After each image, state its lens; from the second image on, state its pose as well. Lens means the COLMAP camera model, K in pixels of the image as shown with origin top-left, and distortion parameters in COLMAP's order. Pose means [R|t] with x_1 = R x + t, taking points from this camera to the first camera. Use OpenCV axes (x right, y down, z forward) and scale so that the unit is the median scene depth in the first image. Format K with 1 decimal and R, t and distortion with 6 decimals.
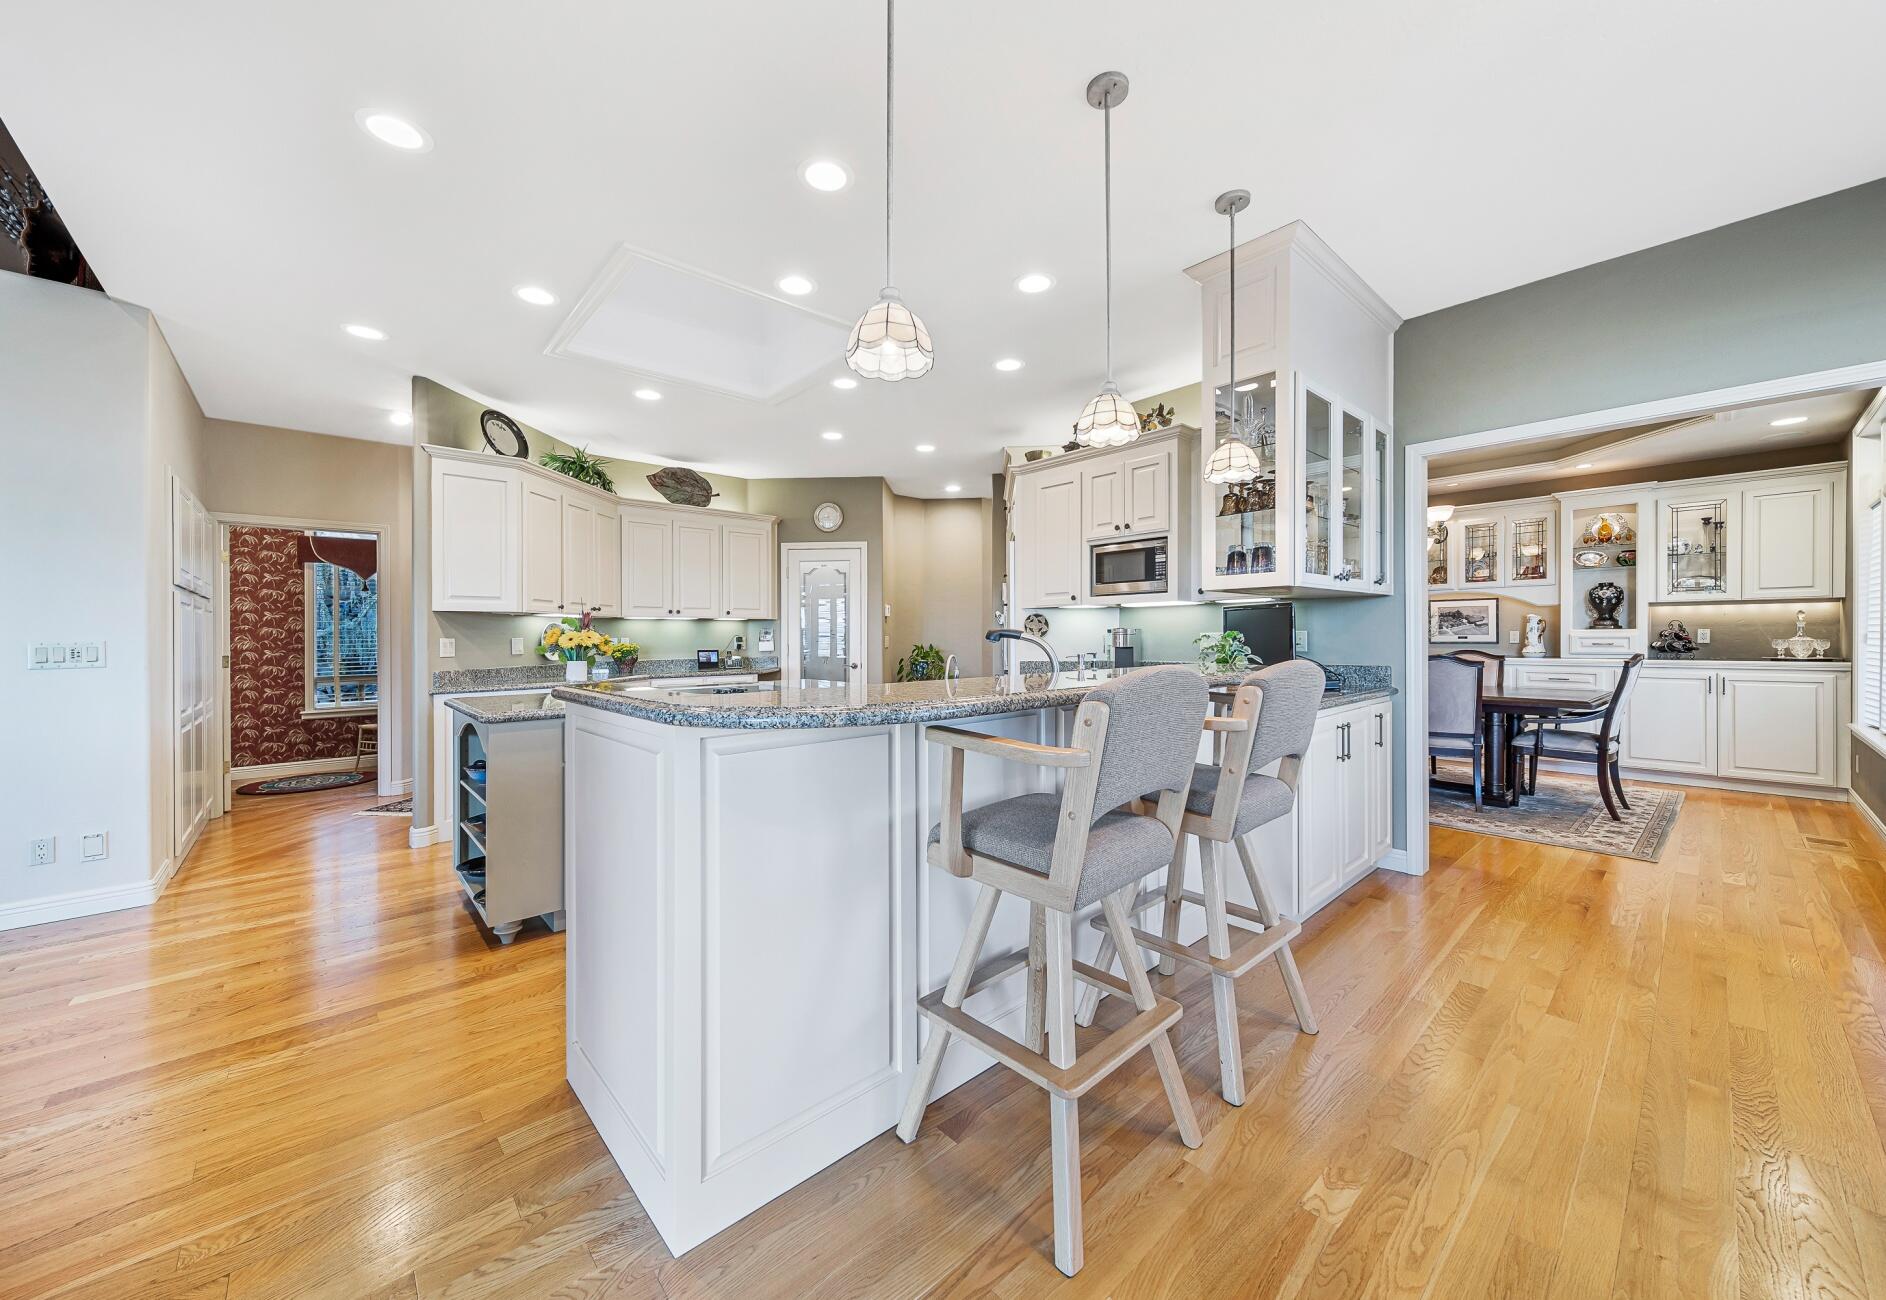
lens RADIAL K [[691.1, 0, 933.4], [0, 691.1, 633.7], [0, 0, 1]] dist [0.006994, 0.000100]
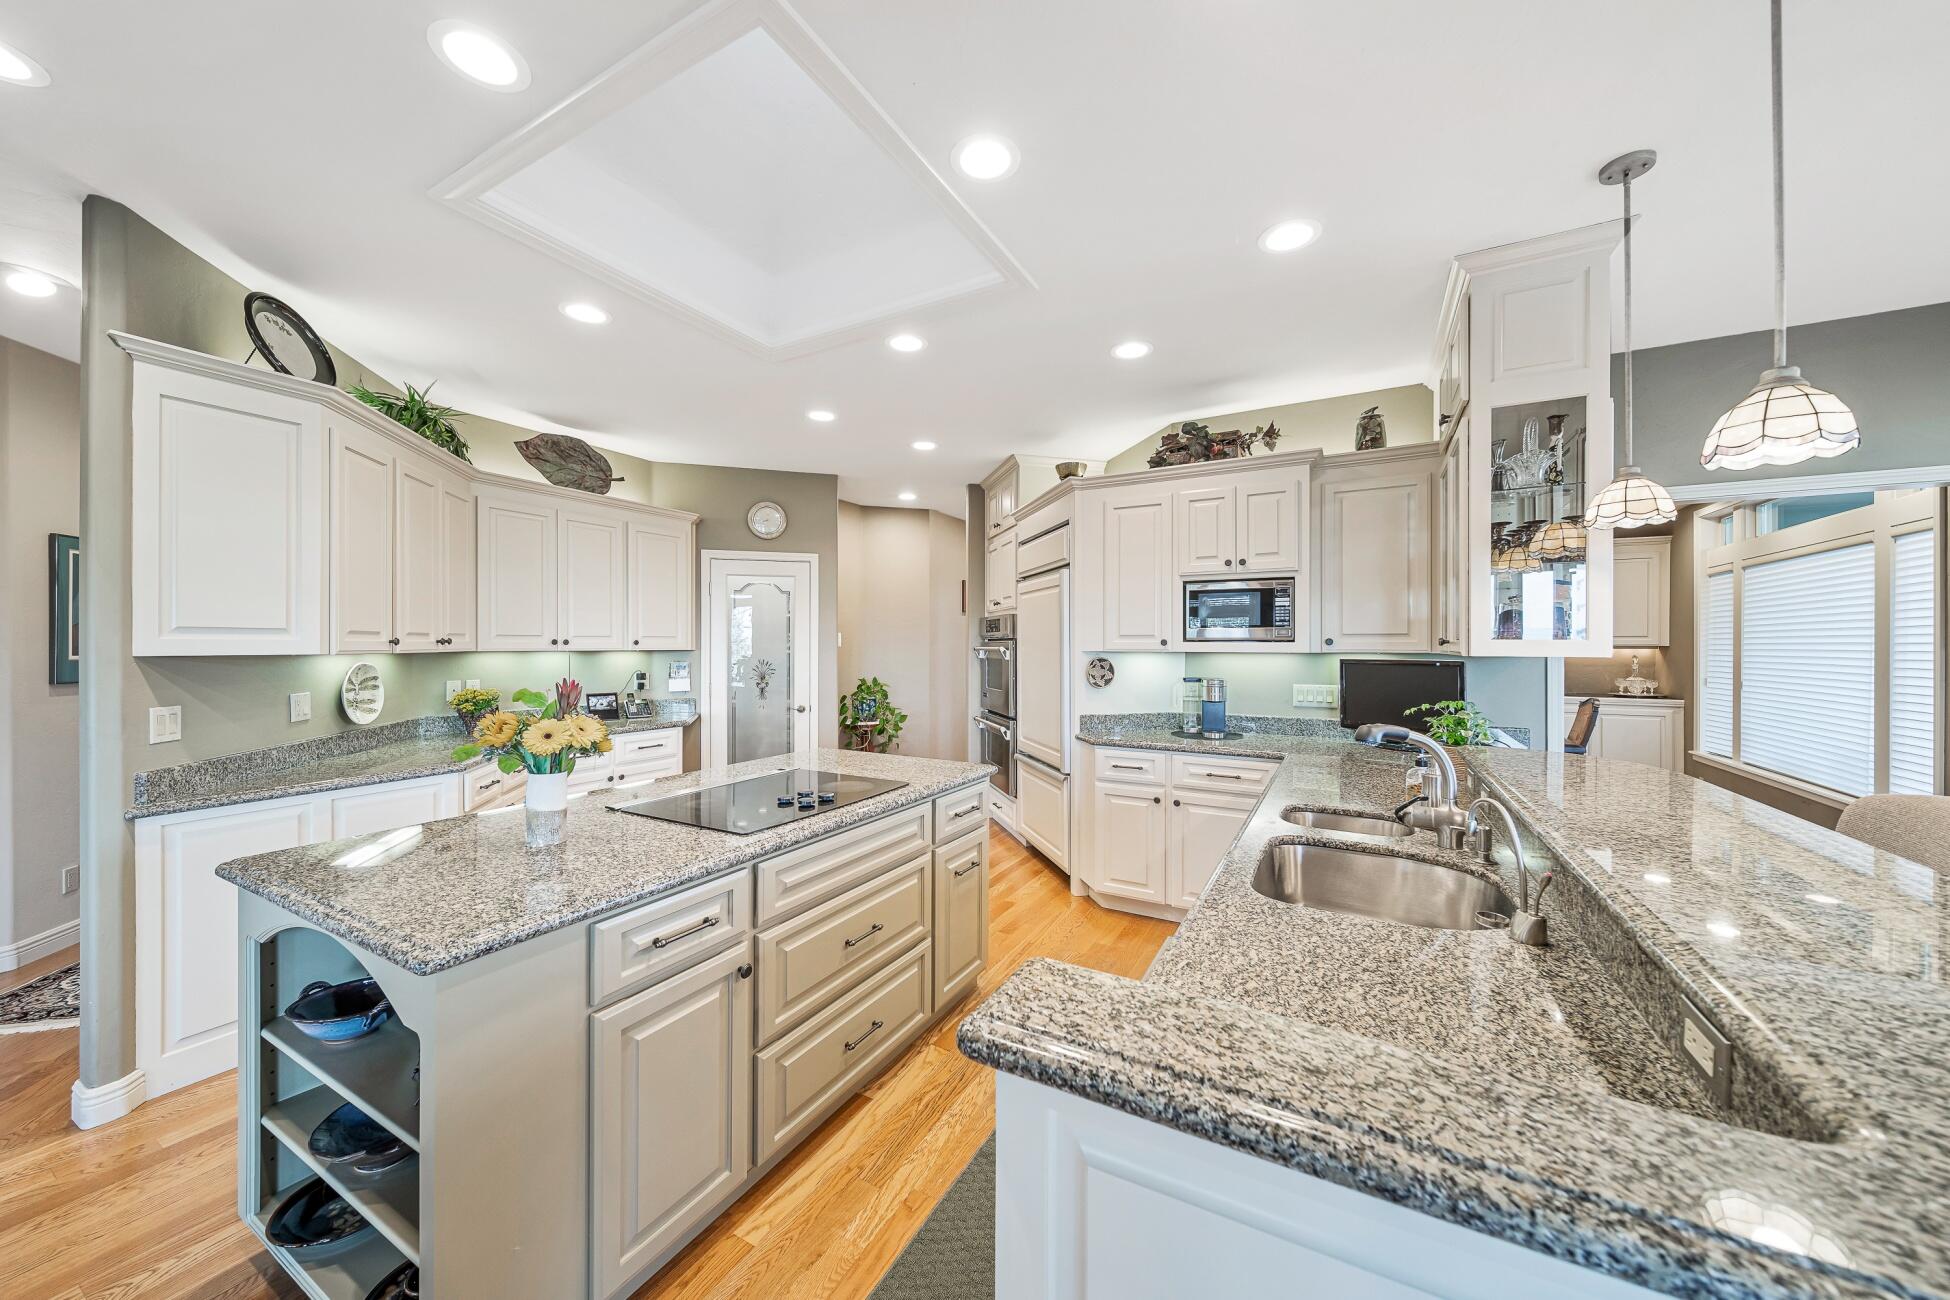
lens RADIAL K [[676.5, 0, 975.0], [0, 676.5, 645.4], [0, 0, 1]] dist [-0.000744, -0.000367]
pose [[0.942870, 0.009487, 0.333027, -0.214254], [-0.011051, 0.999935, 0.002803, -0.036012], [-0.332979, -0.006323, 0.942913, 0.227227]]
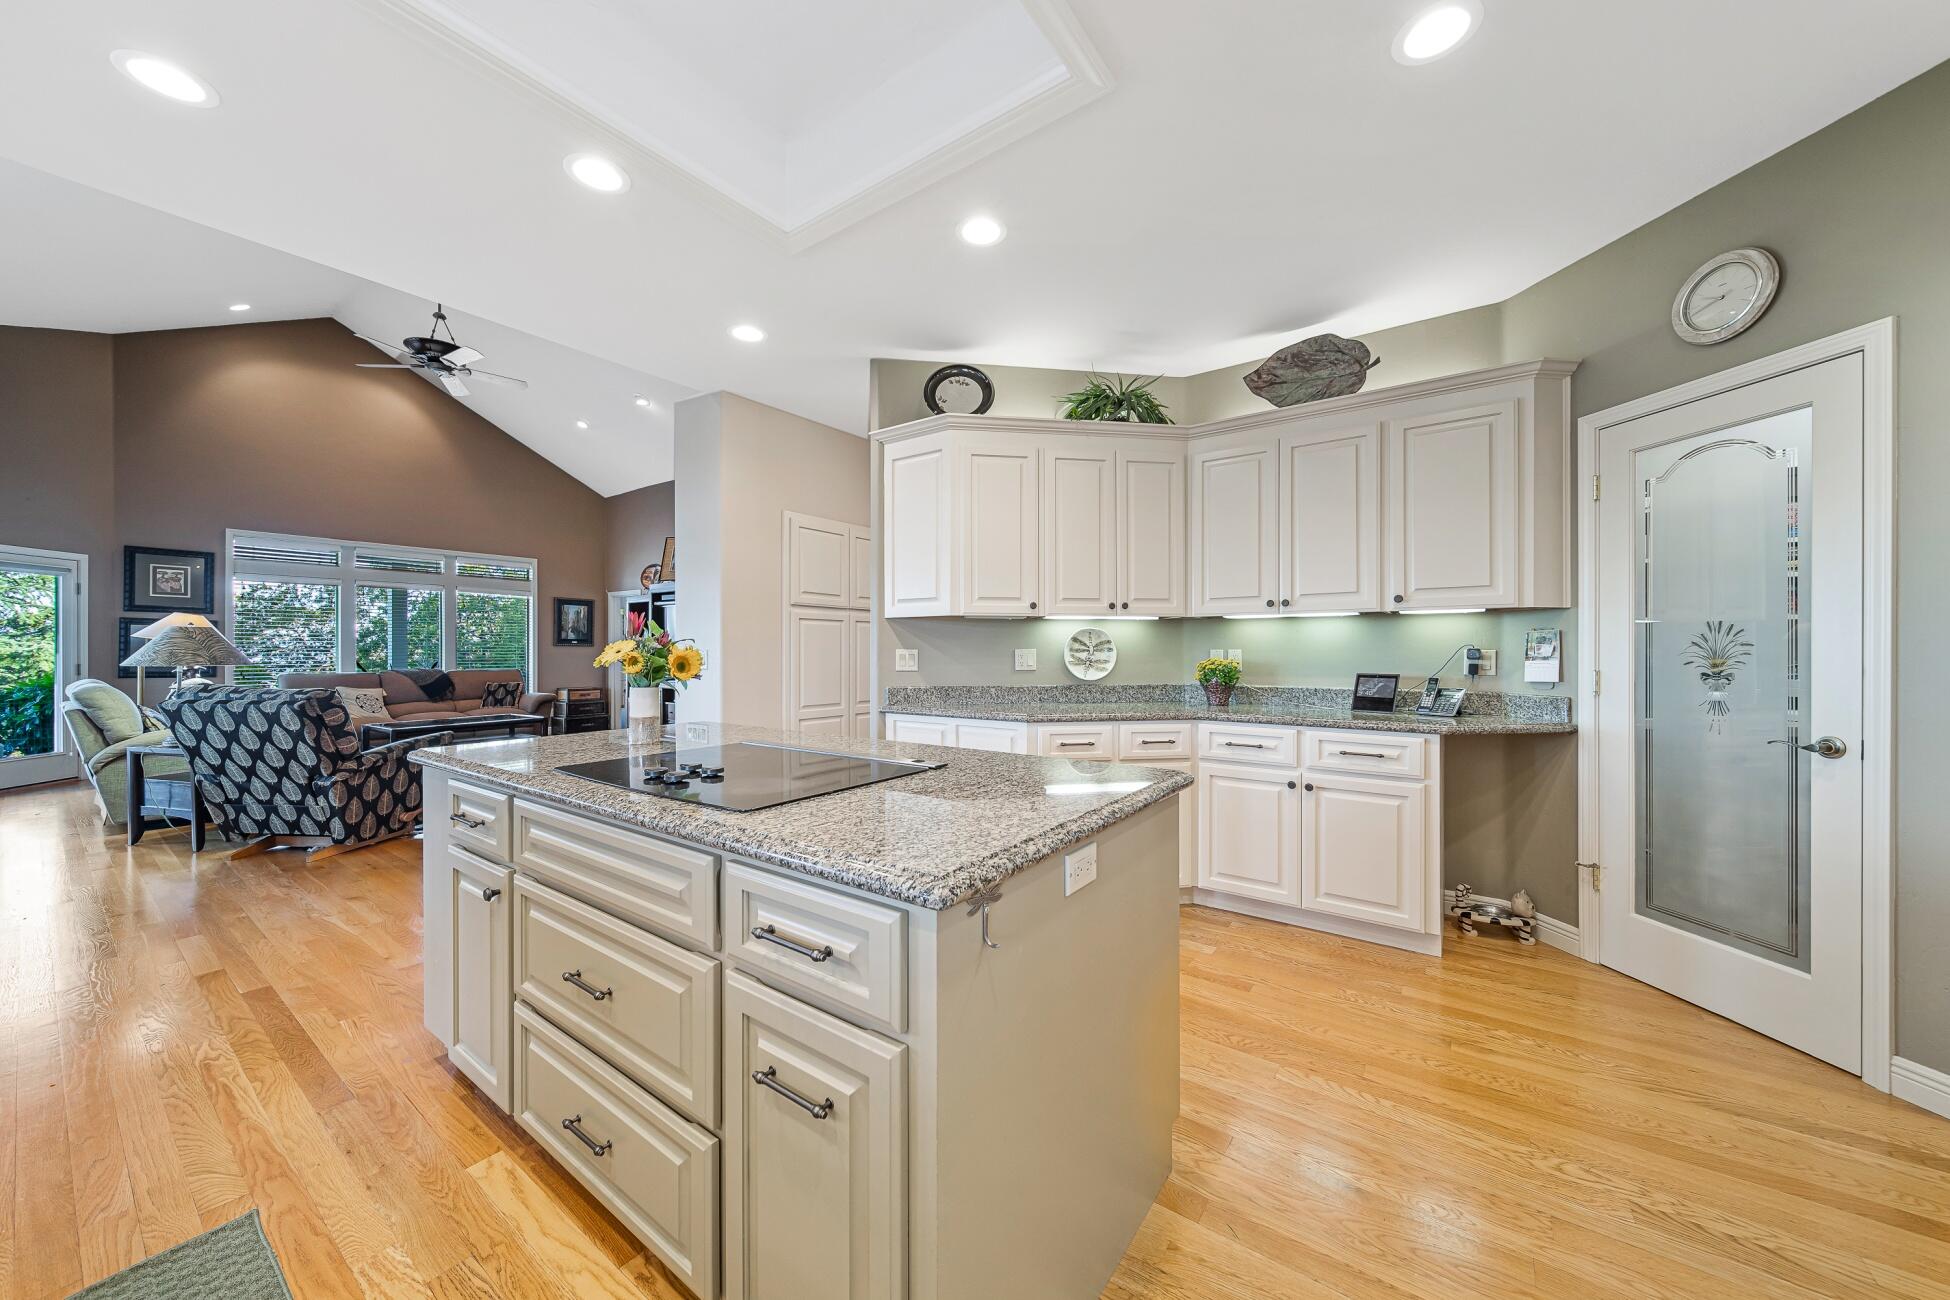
lens RADIAL K [[676.5, 0, 959.4], [0, 676.5, 650.5], [0, 0, 1]] dist [-0.000744, -0.000367]
pose [[0.219344, 0.008226, -0.975613, 0.102939], [0.002571, 0.999956, 0.009010, 0.000890], [0.975644, -0.004484, 0.219313, 0.652829]]
